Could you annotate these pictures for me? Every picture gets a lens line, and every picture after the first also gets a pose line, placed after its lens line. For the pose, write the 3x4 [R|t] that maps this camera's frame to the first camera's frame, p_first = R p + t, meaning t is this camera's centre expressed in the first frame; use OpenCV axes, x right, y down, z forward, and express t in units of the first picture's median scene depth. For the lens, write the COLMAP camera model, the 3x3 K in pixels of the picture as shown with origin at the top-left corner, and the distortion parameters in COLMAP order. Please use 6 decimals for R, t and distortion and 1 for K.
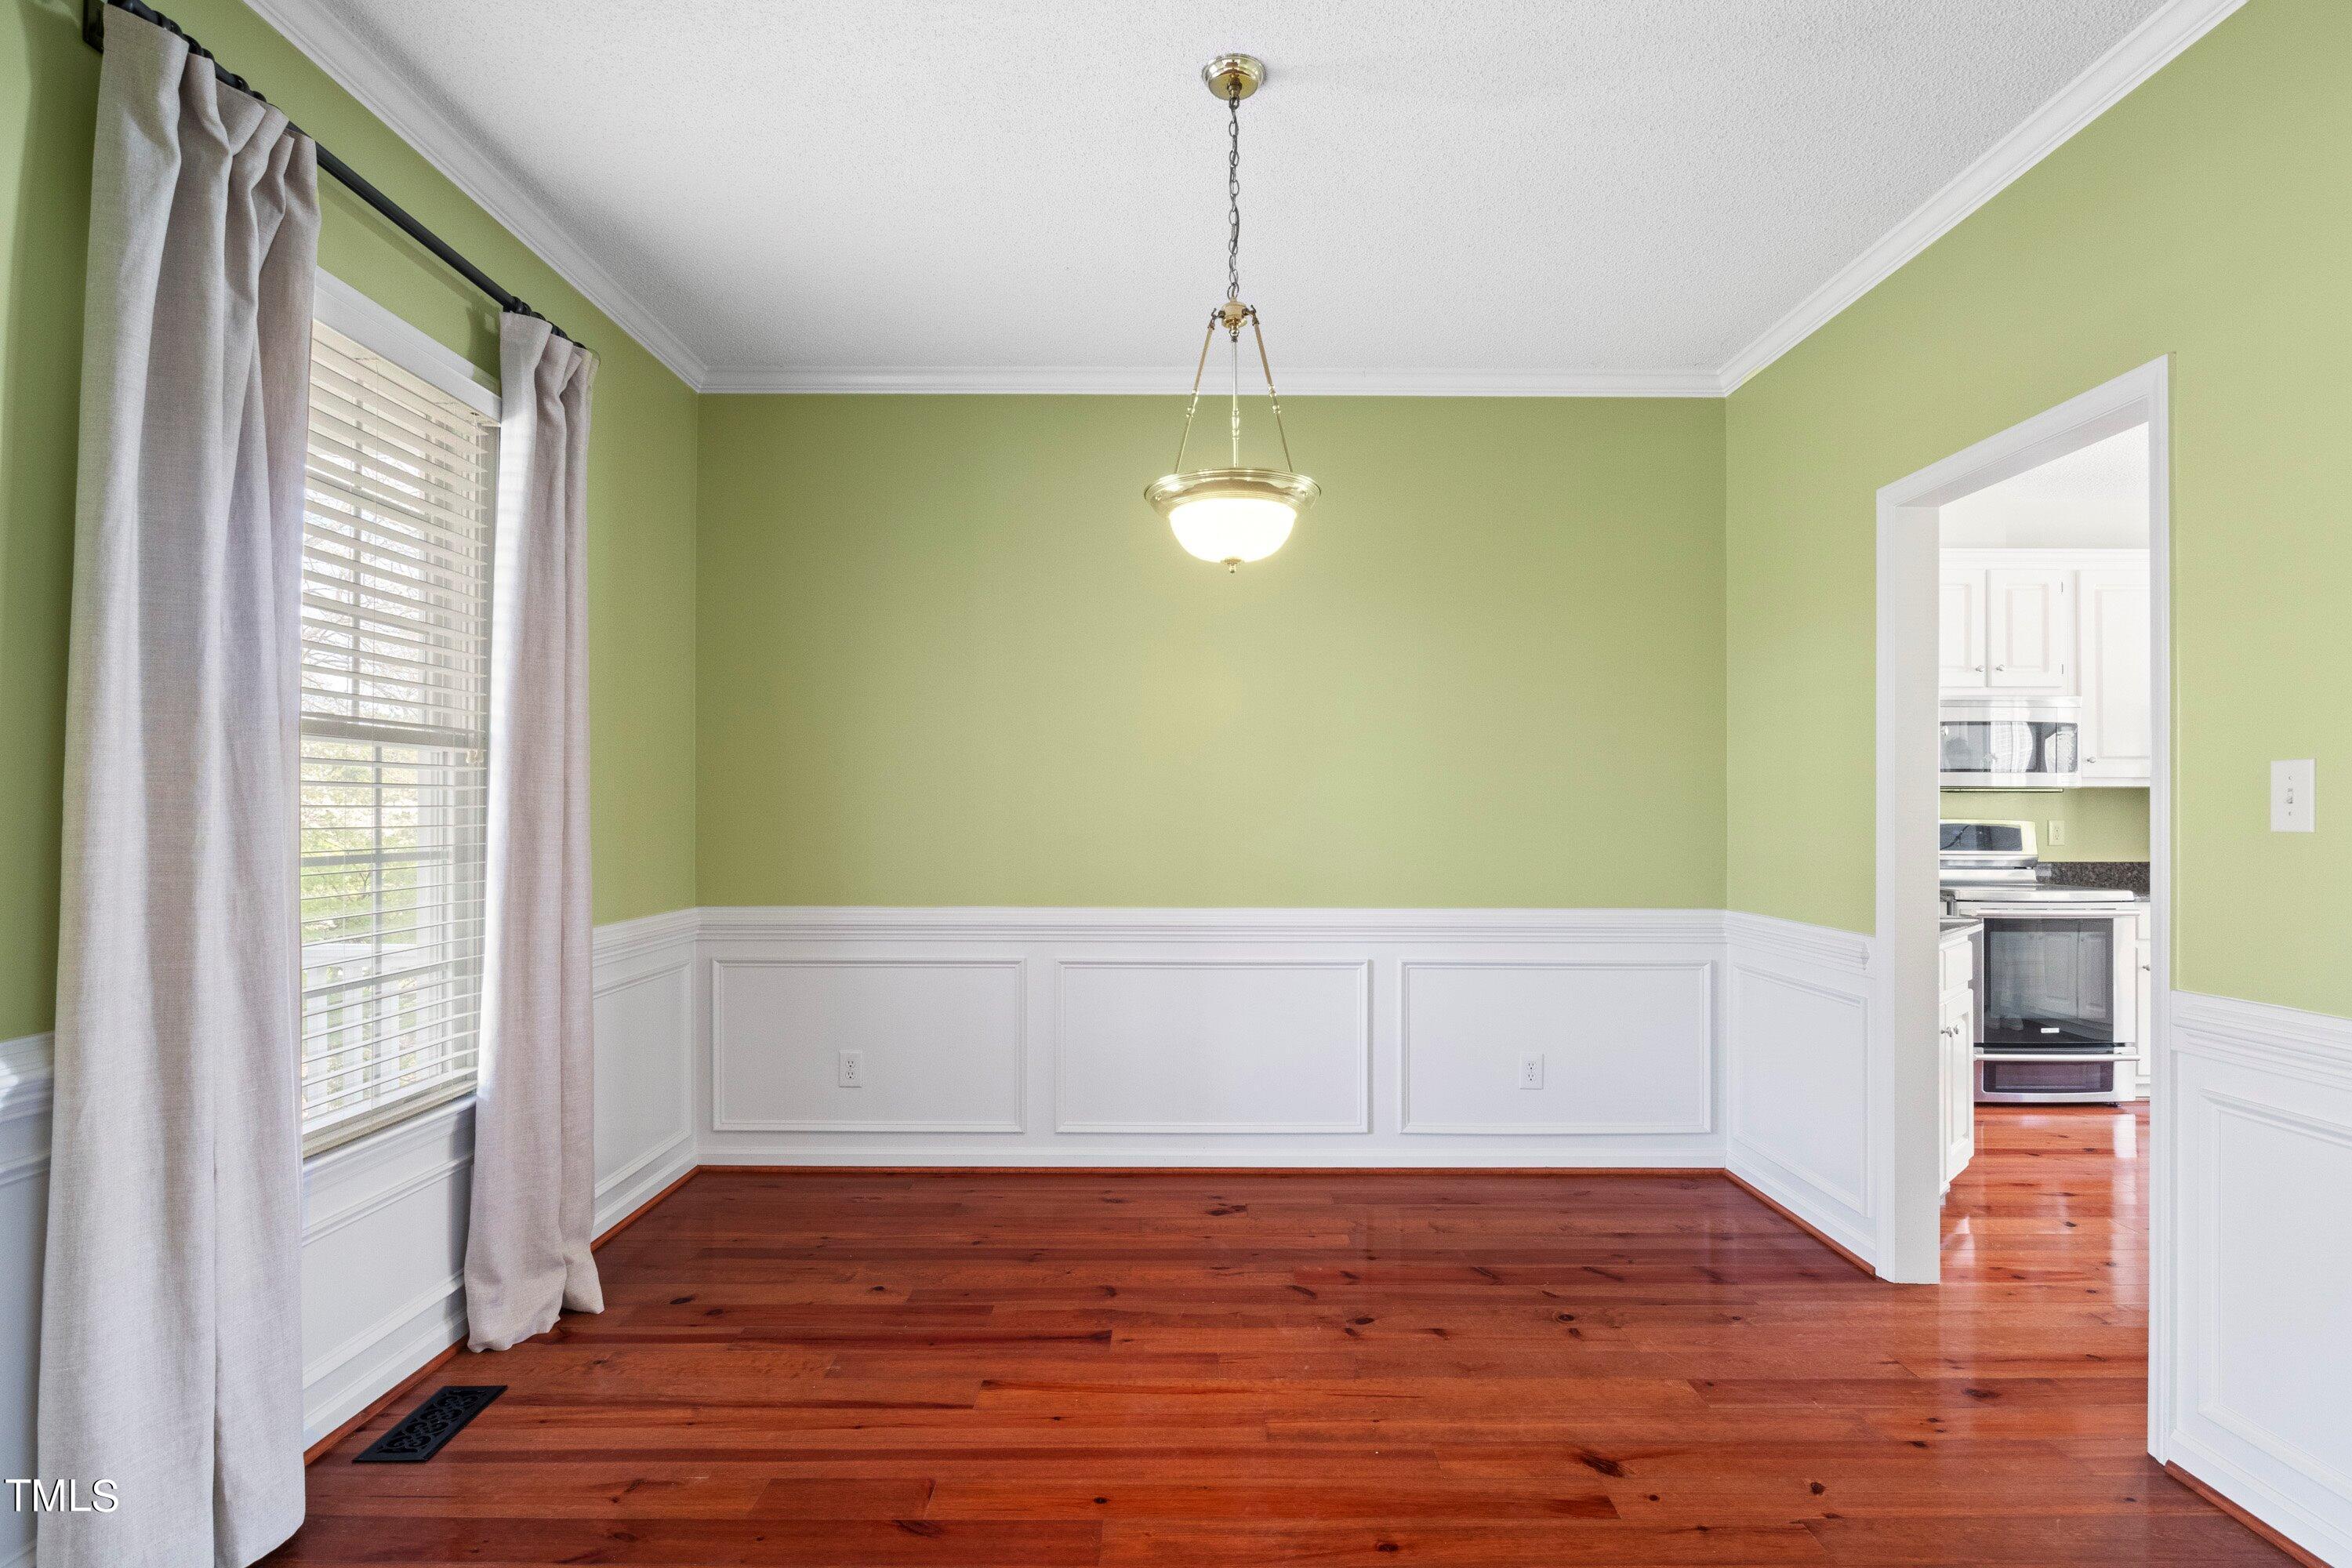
lens RADIAL K [[1178.8, 0, 1190.2], [0, 1178.8, 807.7], [0, 0, 1]] dist [-0.009230, 0.000316]
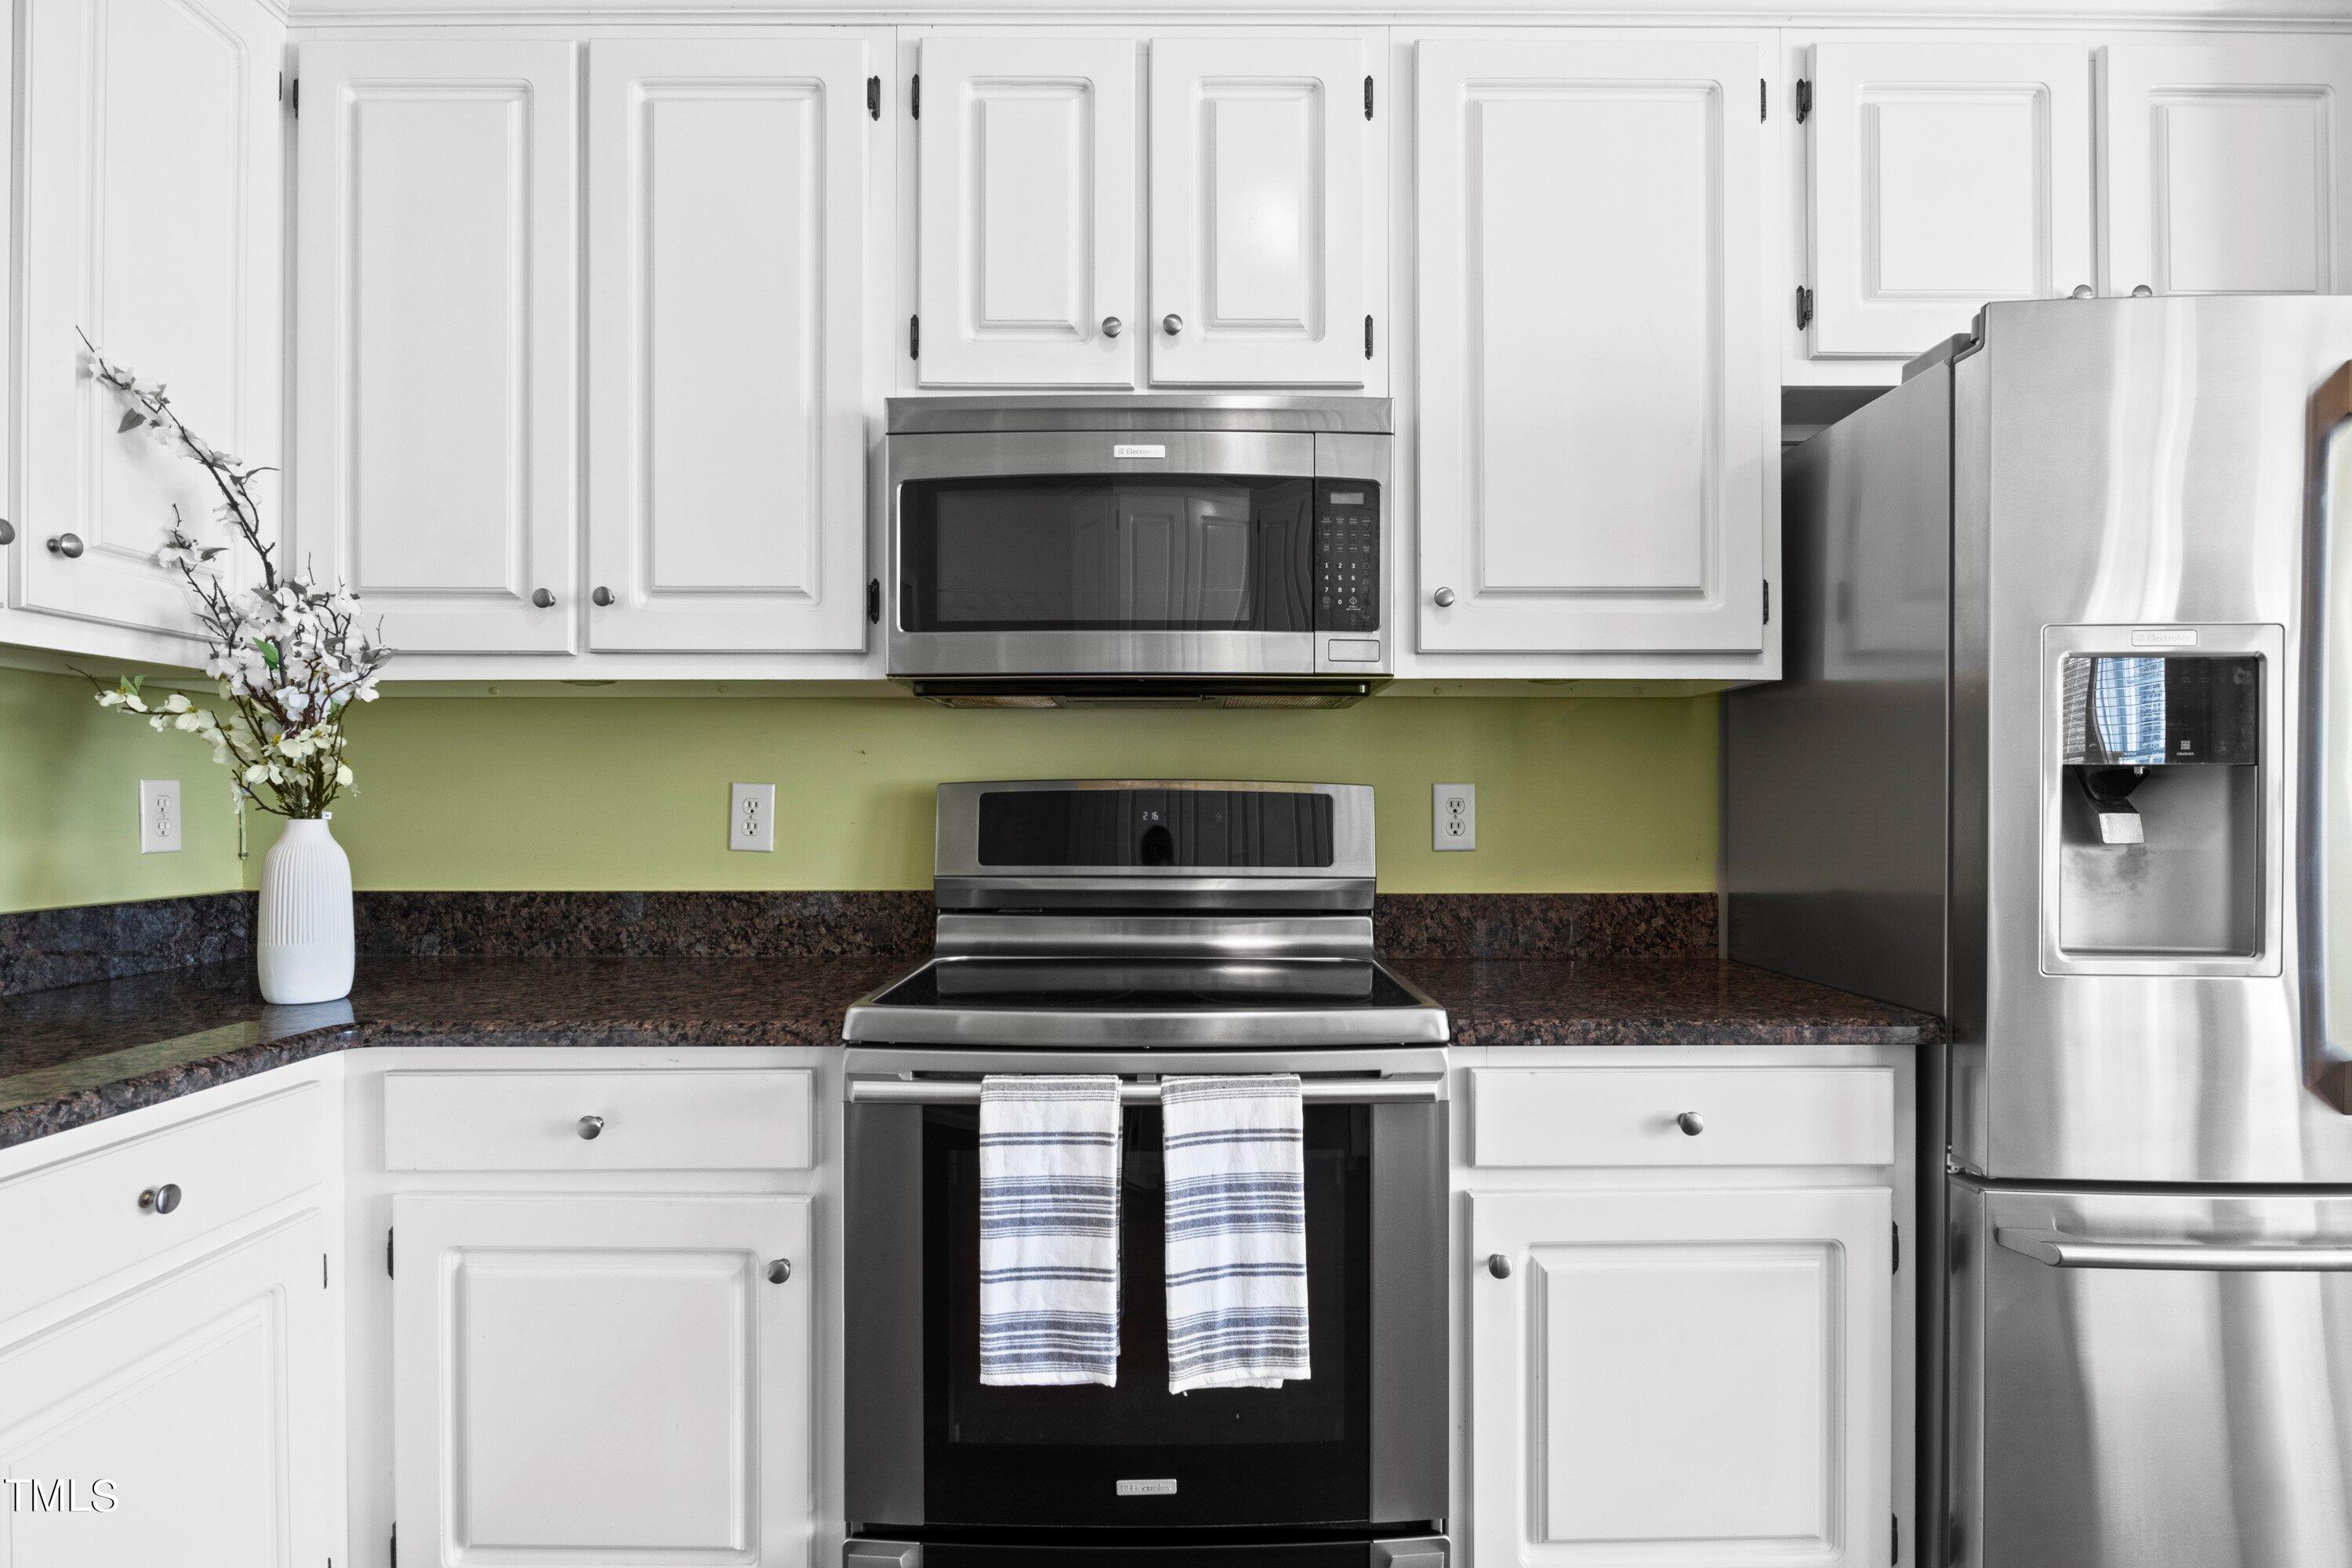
lens RADIAL K [[1178.8, 0, 1185.2], [0, 1178.8, 811.8], [0, 0, 1]] dist [-0.009230, 0.000316]
pose [[0.999993, -0.001571, -0.003408, 1.437178], [0.001592, 0.999979, 0.006231, 0.038050], [0.003398, -0.006236, 0.999975, 1.368363]]
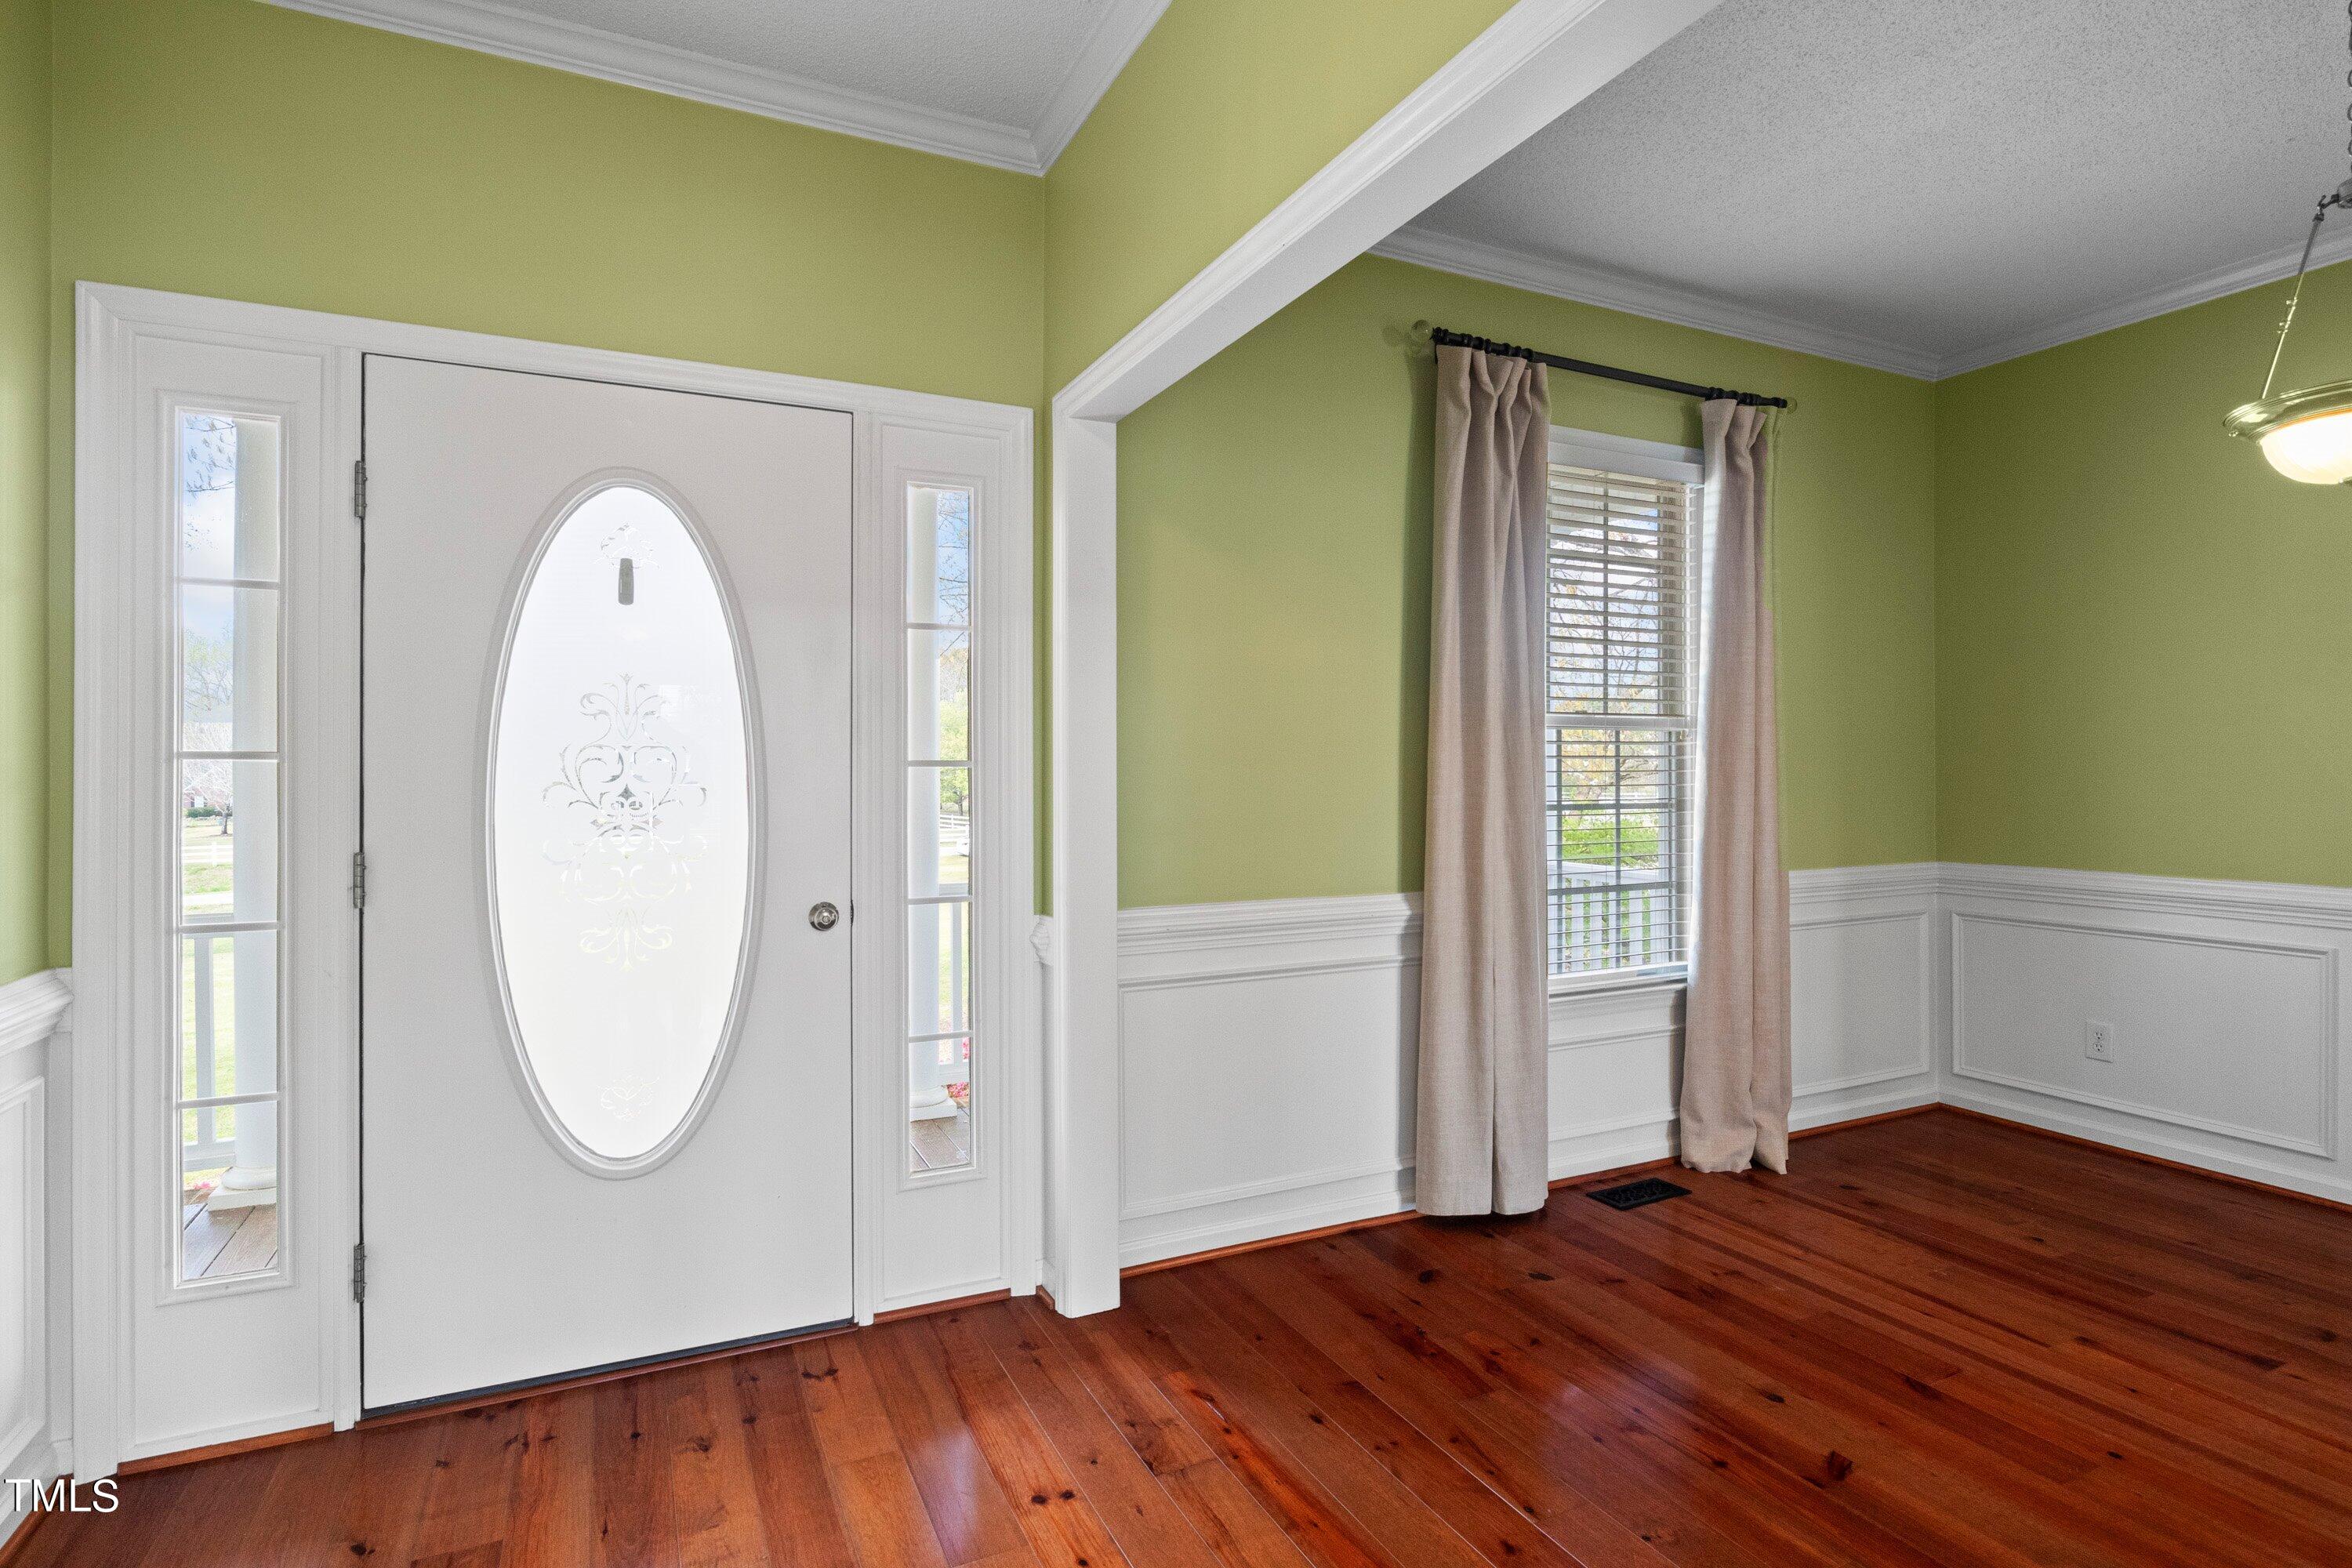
lens RADIAL K [[1178.8, 0, 1191.1], [0, 1178.8, 782.3], [0, 0, 1]] dist [-0.009230, 0.000316]
pose [[0.433261, 0.004297, -0.901258, 0.377159], [0.008059, 0.999930, 0.008641, -0.004058], [0.901233, -0.011007, 0.433196, -0.114713]]
